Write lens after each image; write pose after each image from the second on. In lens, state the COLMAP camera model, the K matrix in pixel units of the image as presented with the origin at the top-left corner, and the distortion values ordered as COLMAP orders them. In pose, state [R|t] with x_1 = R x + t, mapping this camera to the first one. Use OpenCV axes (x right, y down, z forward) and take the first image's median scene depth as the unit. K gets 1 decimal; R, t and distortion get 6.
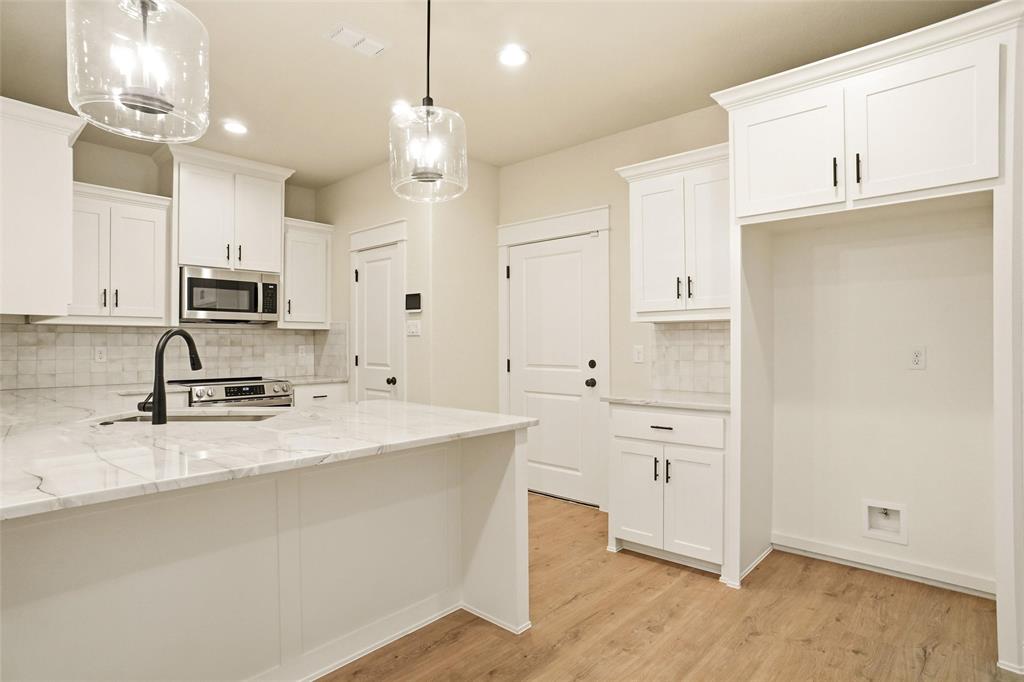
lens RADIAL K [[550.2, 0, 527.6], [0, 550.2, 338.9], [0, 0, 1]] dist [-0.051482, 0.025090]
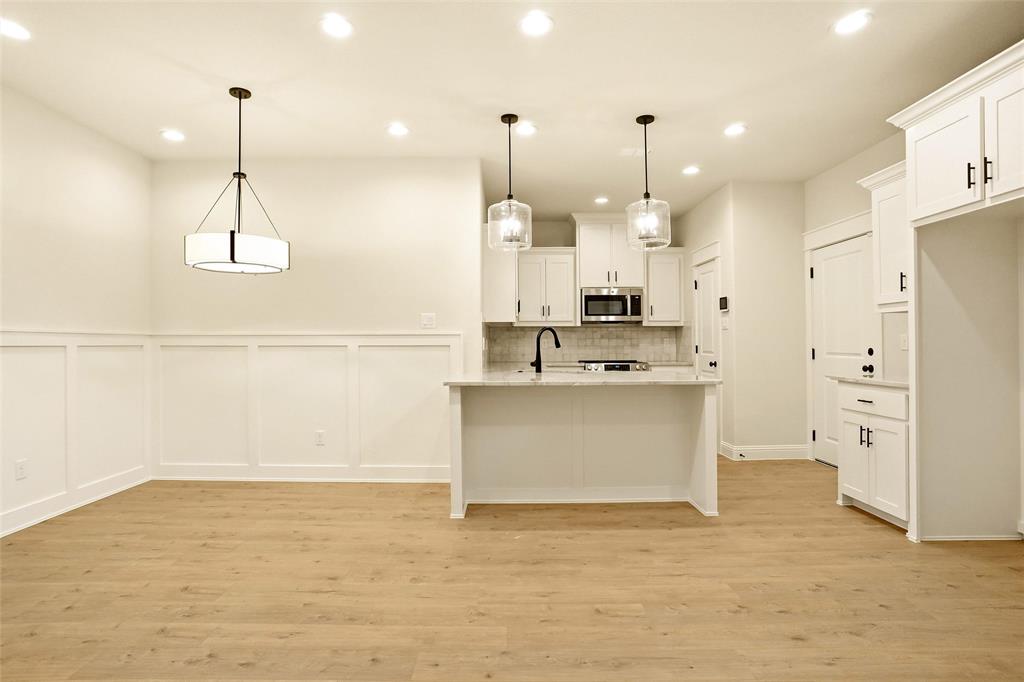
lens RADIAL K [[558.0, 0, 511.3], [0, 558.0, 341.9], [0, 0, 1]] dist [-0.014936, 0.002688]
pose [[0.676821, -0.001802, -0.736146, 0.470697], [0.007043, 0.999967, 0.004028, 0.016987], [0.736114, -0.007911, 0.676811, -0.298380]]
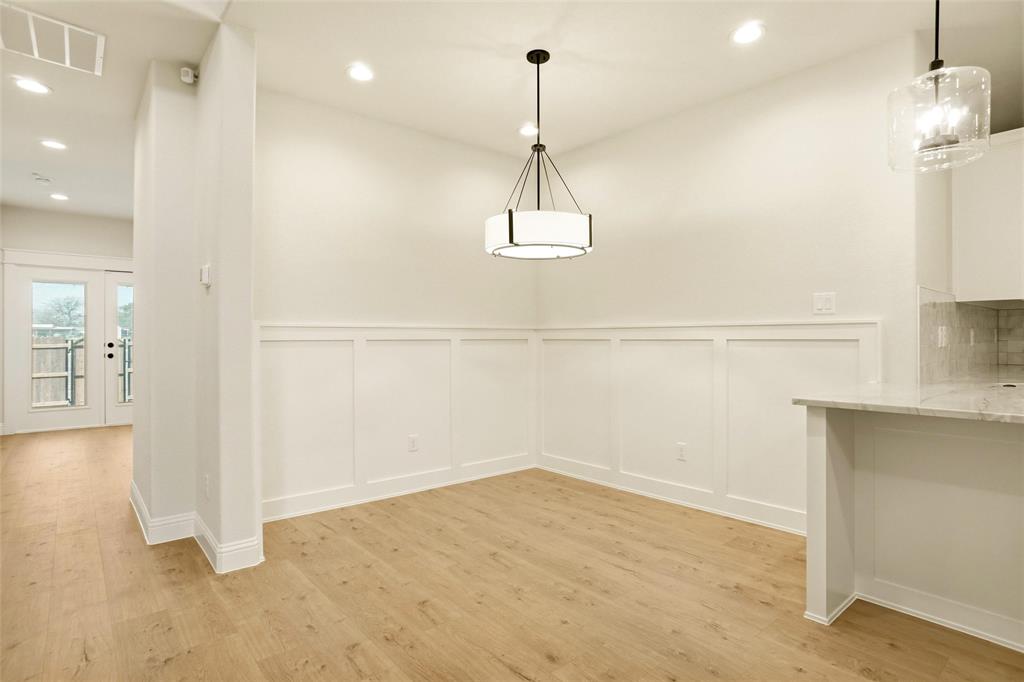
lens RADIAL K [[550.2, 0, 508.1], [0, 550.2, 339.3], [0, 0, 1]] dist [-0.051482, 0.025090]
pose [[-0.126997, 0.004295, -0.991894, 0.307973], [0.012316, 0.999920, 0.002753, 0.020145], [0.991827, -0.011866, -0.127040, 0.025480]]
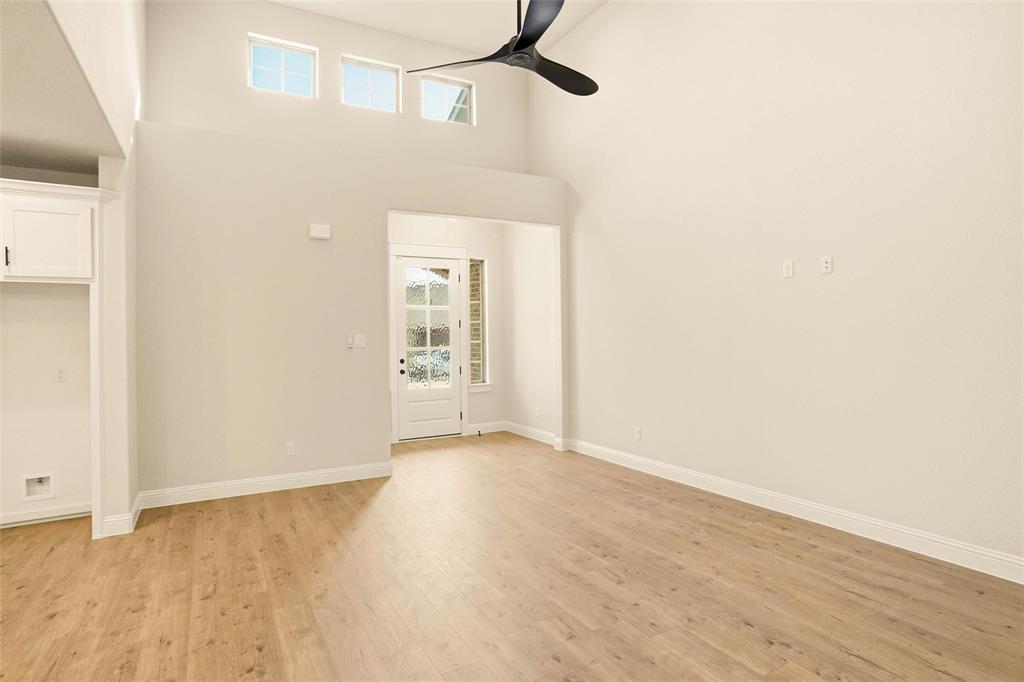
lens RADIAL K [[550.2, 0, 506.0], [0, 550.2, 329.7], [0, 0, 1]] dist [-0.051482, 0.025090]
pose [[0.351237, 0.001544, 0.936285, -0.194761], [0.010837, 0.999925, -0.005714, -0.050936], [-0.936224, 0.012153, 0.351194, -0.533969]]
